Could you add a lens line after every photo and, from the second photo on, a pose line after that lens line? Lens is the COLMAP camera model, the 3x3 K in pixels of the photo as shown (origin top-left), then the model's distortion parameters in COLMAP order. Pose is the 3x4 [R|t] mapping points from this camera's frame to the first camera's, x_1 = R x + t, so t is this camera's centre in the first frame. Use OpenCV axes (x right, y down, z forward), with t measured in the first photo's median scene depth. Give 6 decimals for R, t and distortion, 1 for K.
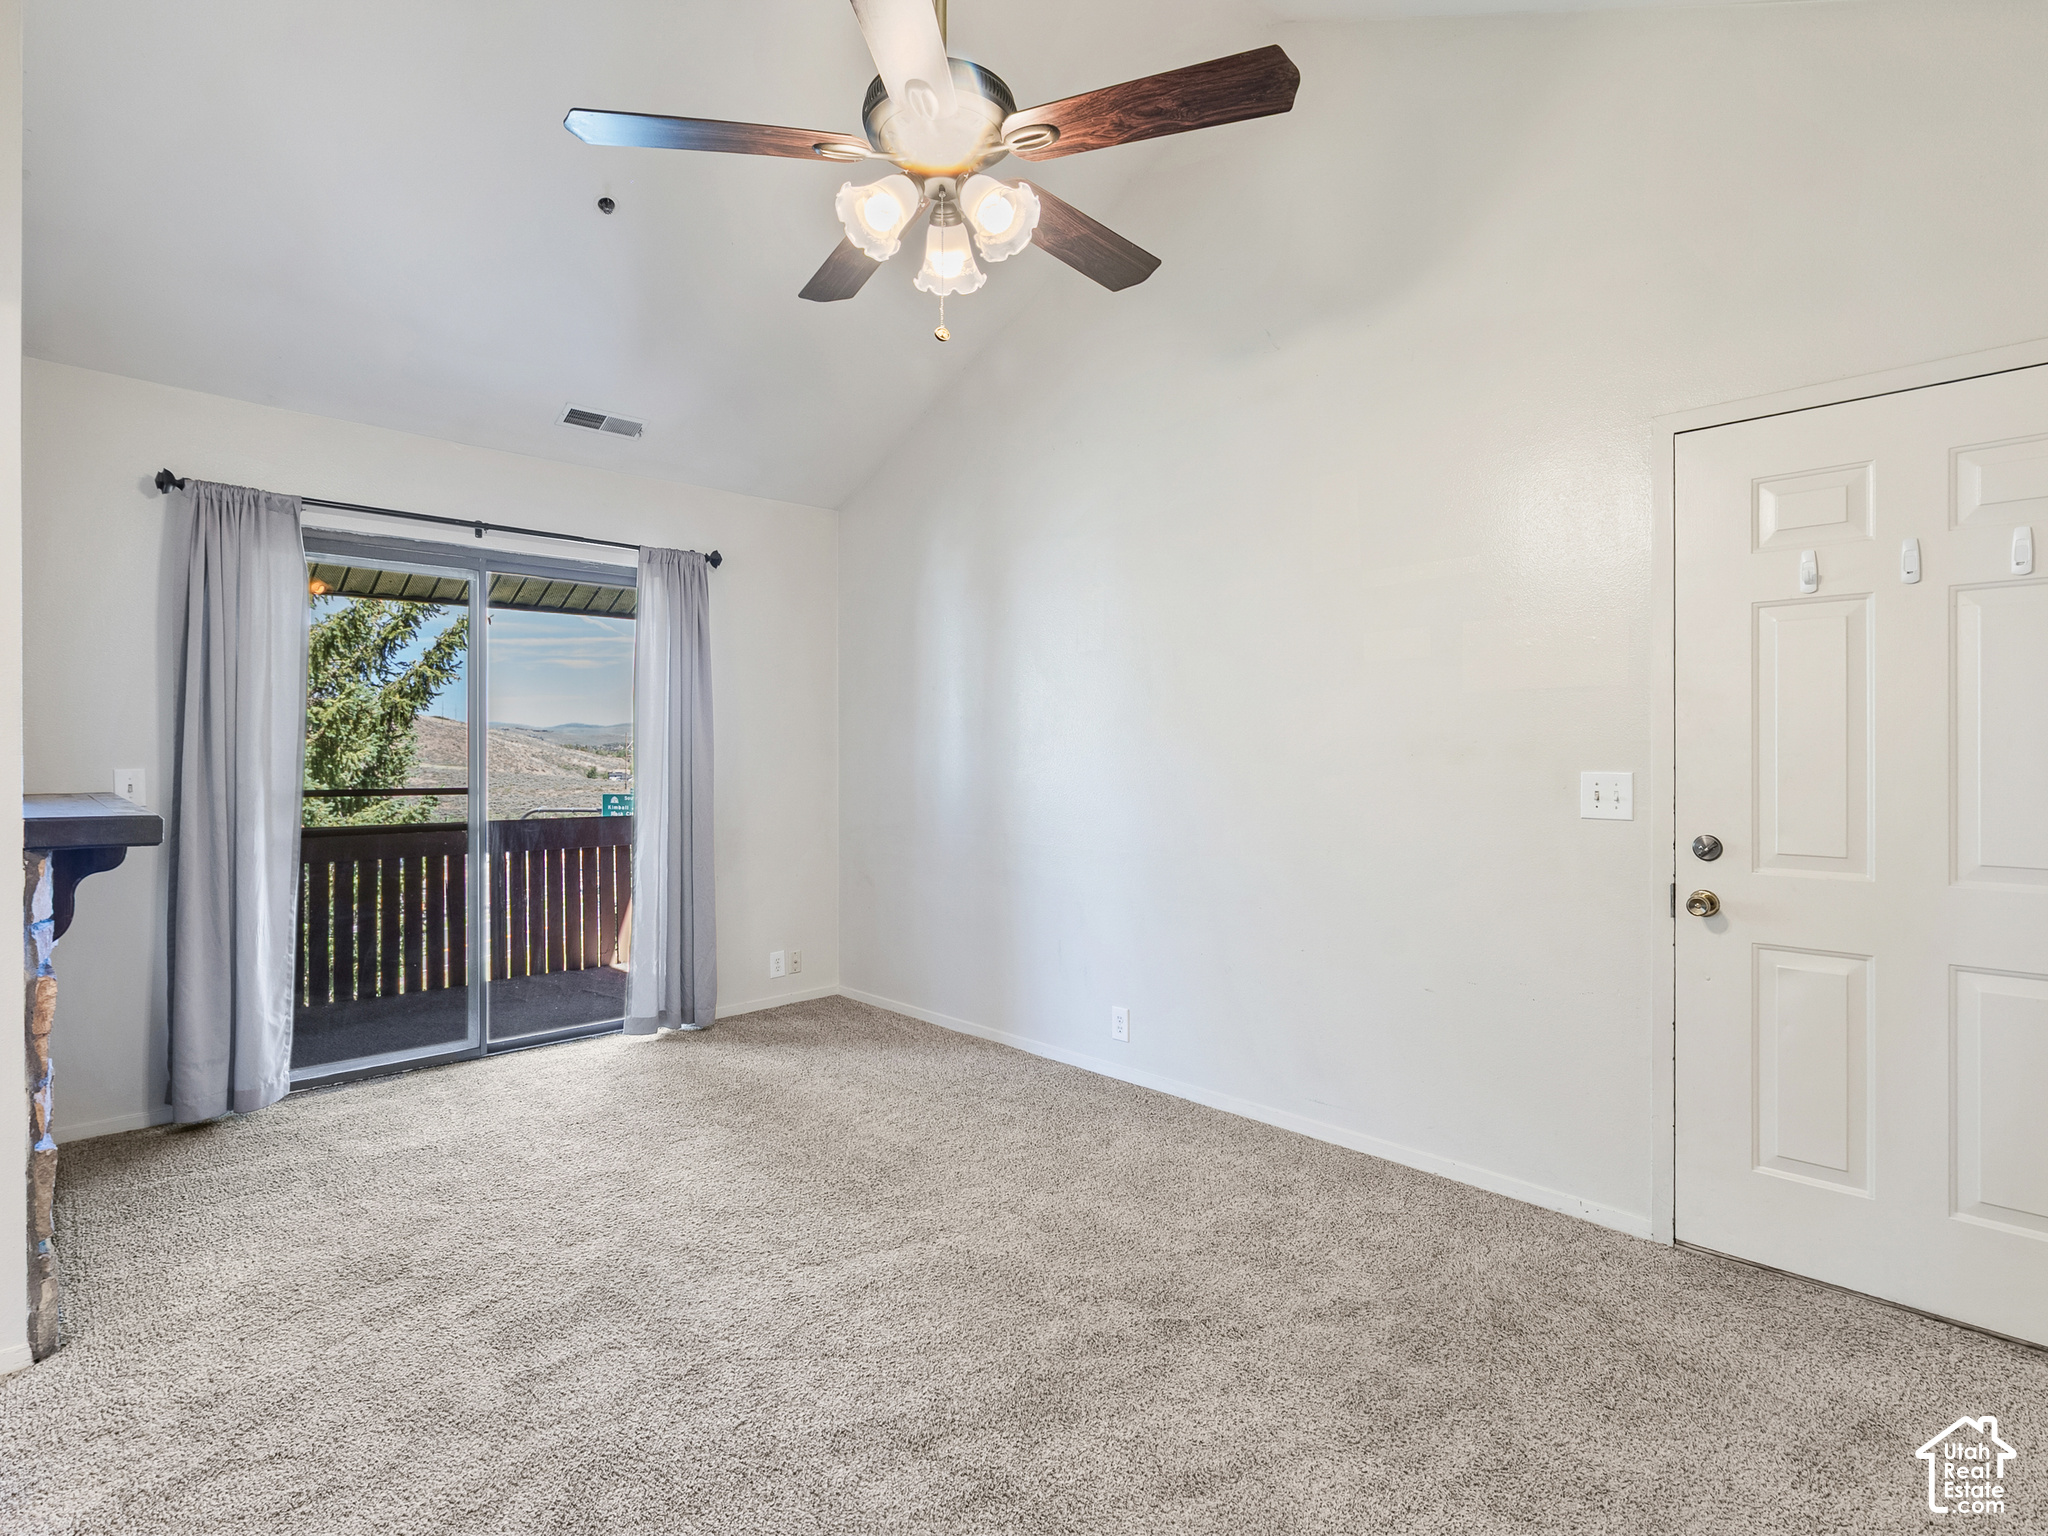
lens RADIAL K [[1046.3, 0, 1031.4], [0, 1046.3, 784.3], [0, 0, 1]] dist [-0.005967, 0.003777]
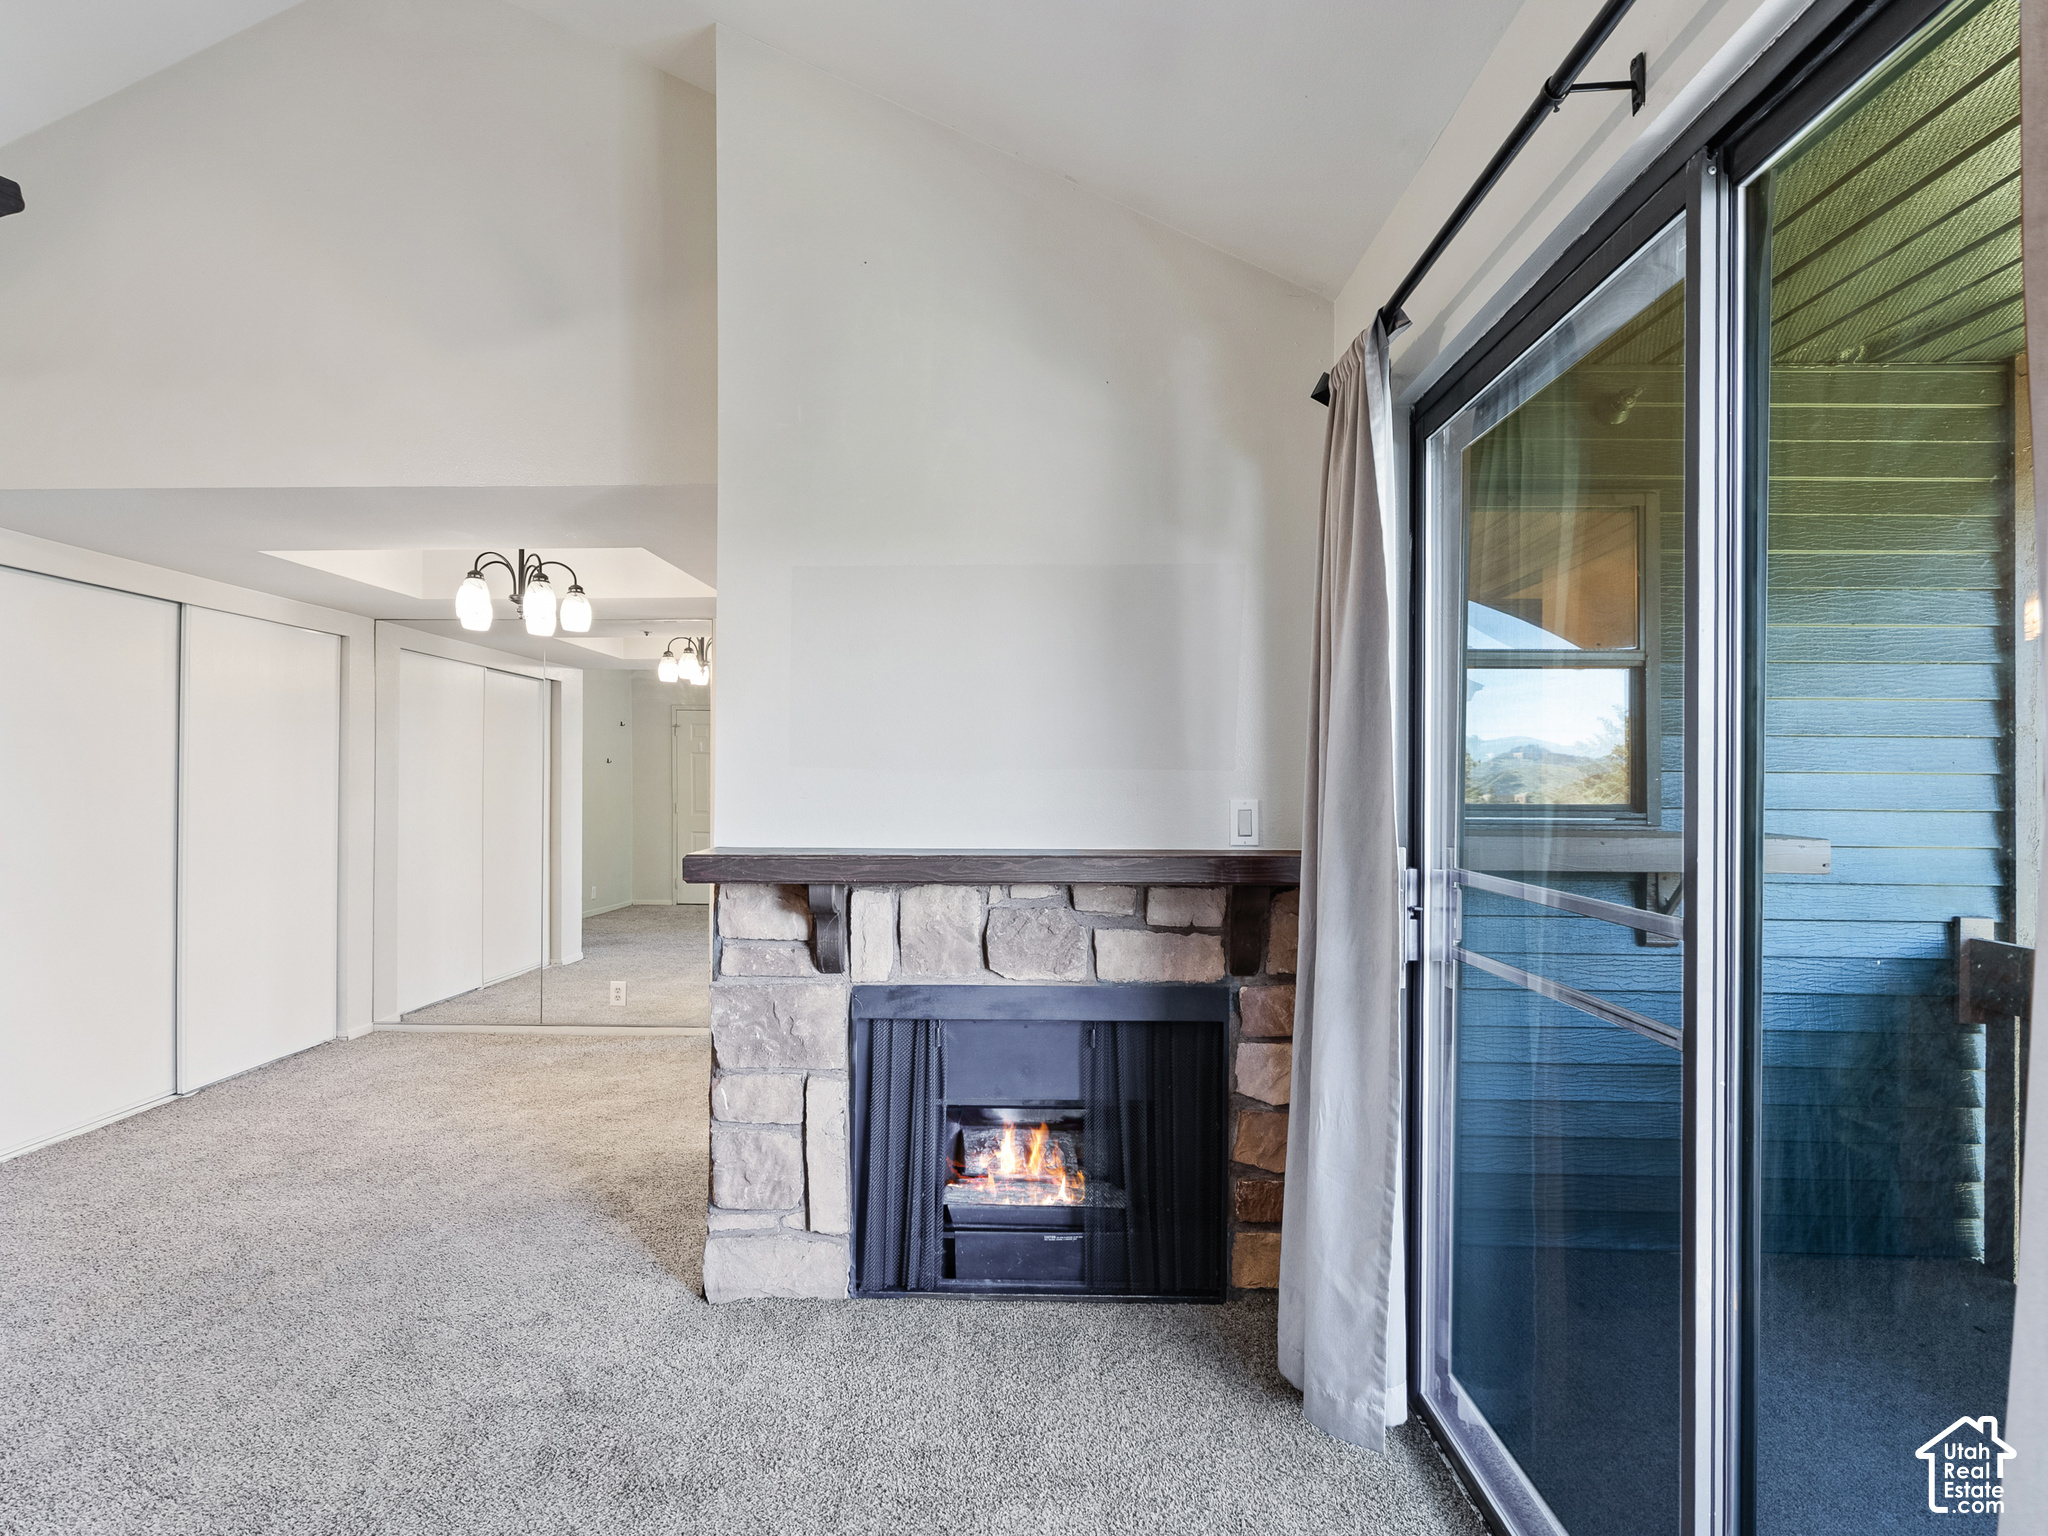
lens RADIAL K [[1046.3, 0, 1031.4], [0, 1046.3, 784.3], [0, 0, 1]] dist [-0.005967, 0.003777]
pose [[-0.701565, 0.001146, -0.712605, -0.205846], [-0.025004, 0.999343, 0.026224, -0.049234], [0.712167, 0.036216, -0.701076, 1.206136]]
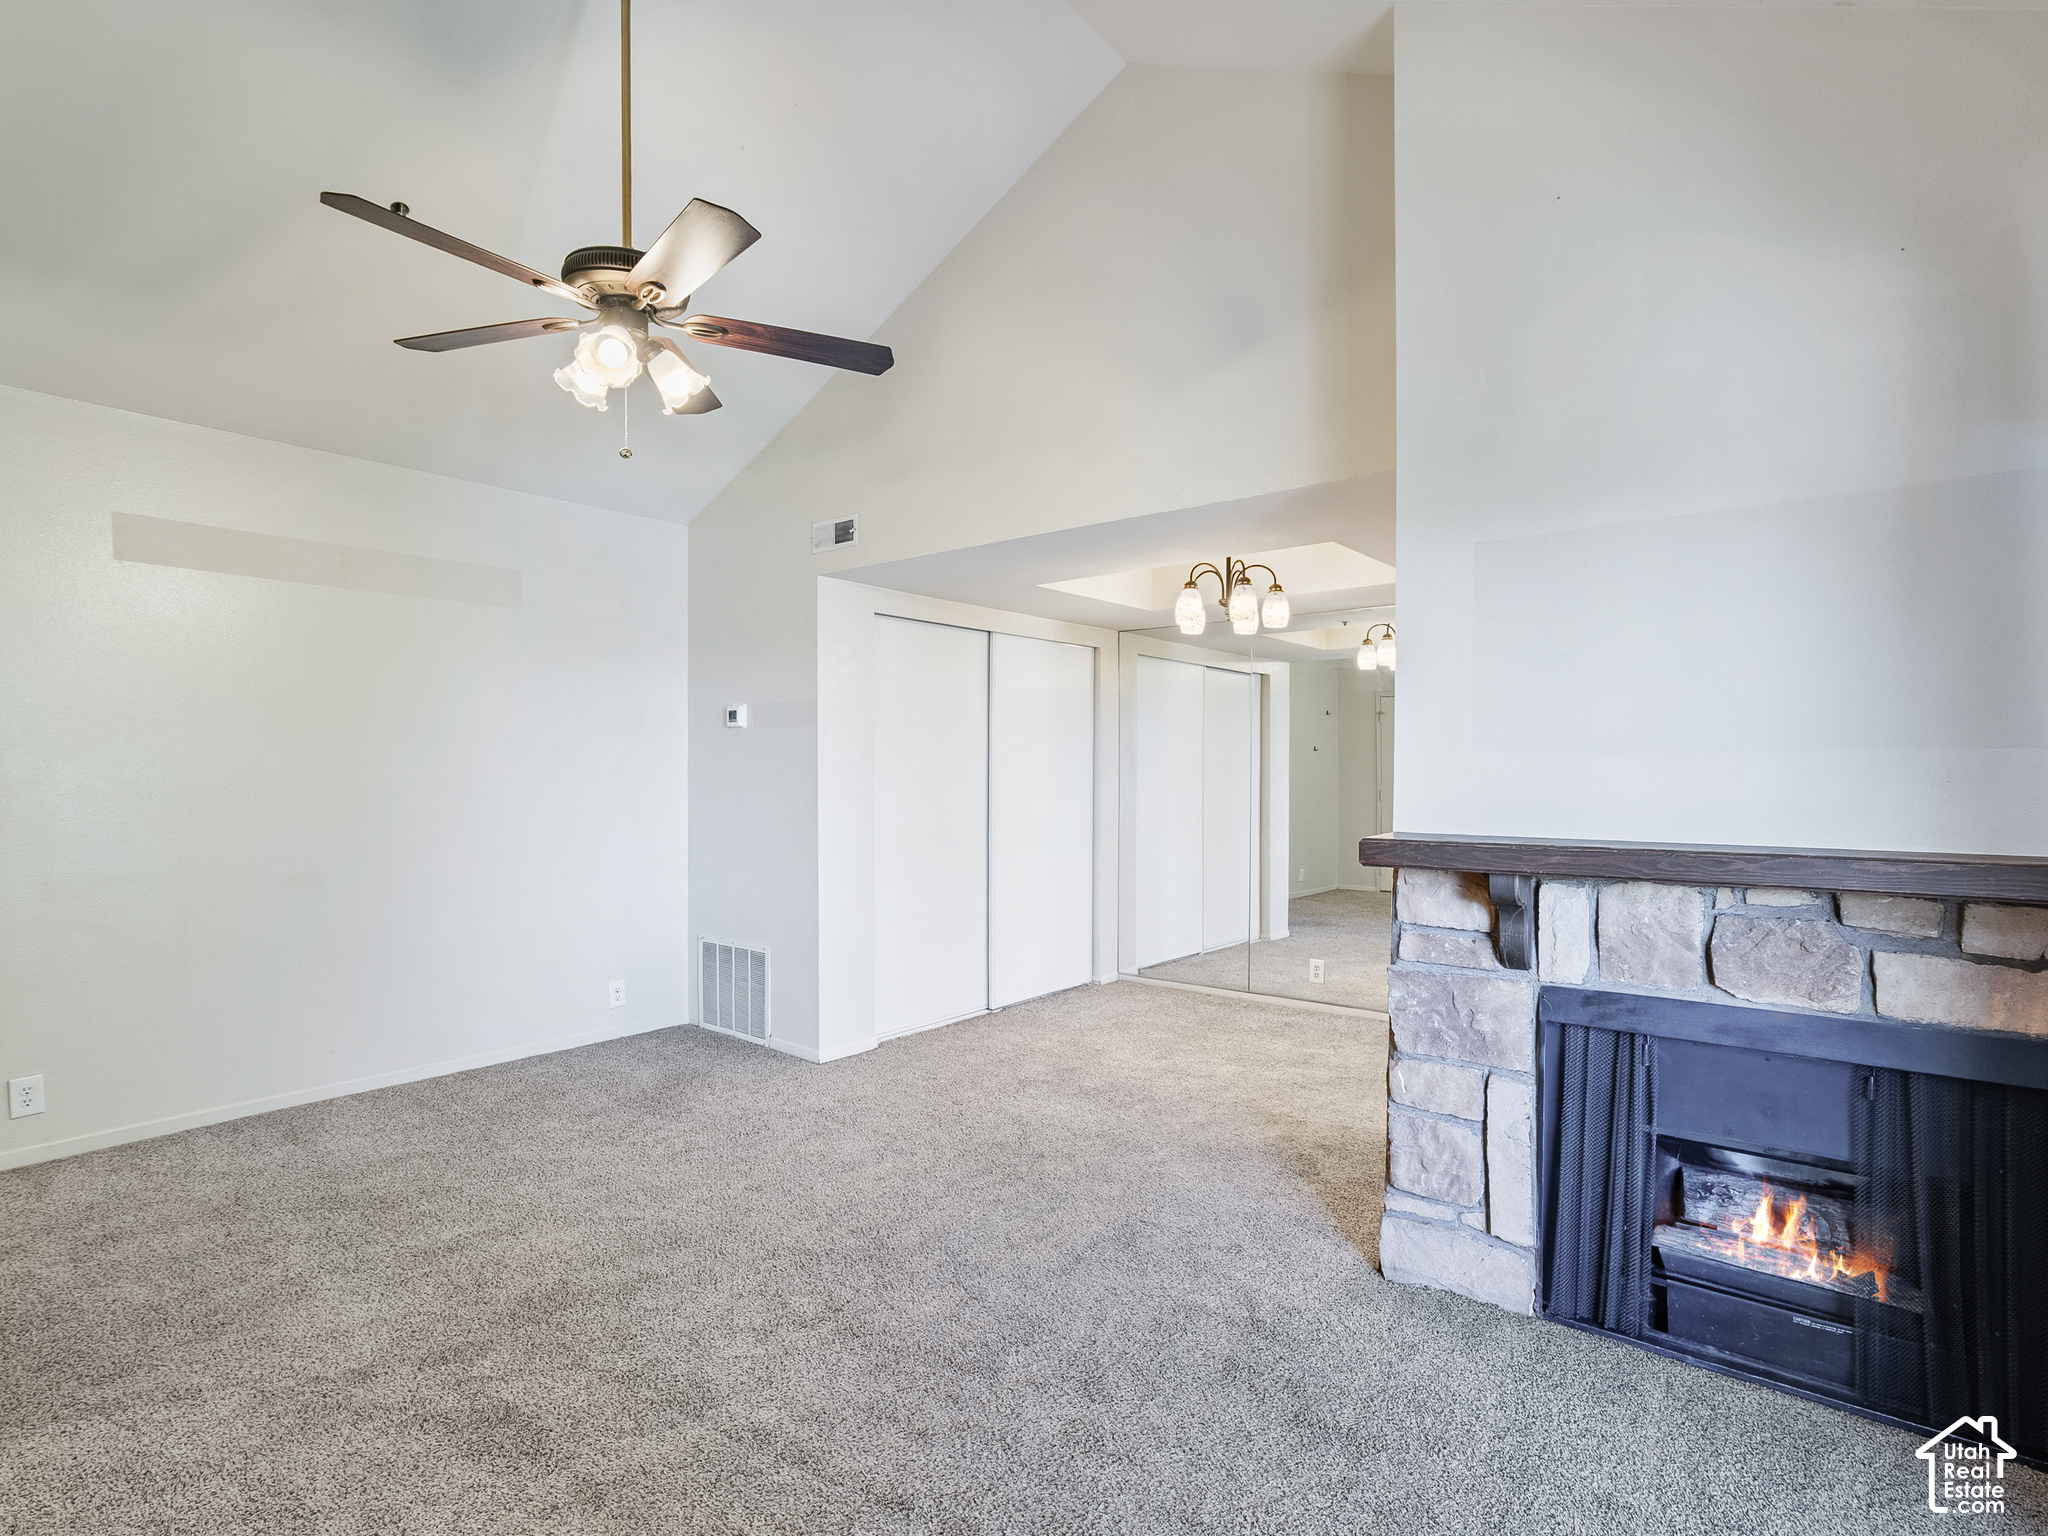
lens RADIAL K [[1059.0, 0, 1030.7], [0, 1059.0, 792.4], [0, 0, 1]] dist [0.000436, 0.001923]
pose [[-0.990366, 0.005184, -0.138377, -0.214452], [-0.002387, 0.998511, 0.054495, -0.048513], [0.138454, 0.054300, -0.988879, 1.237700]]
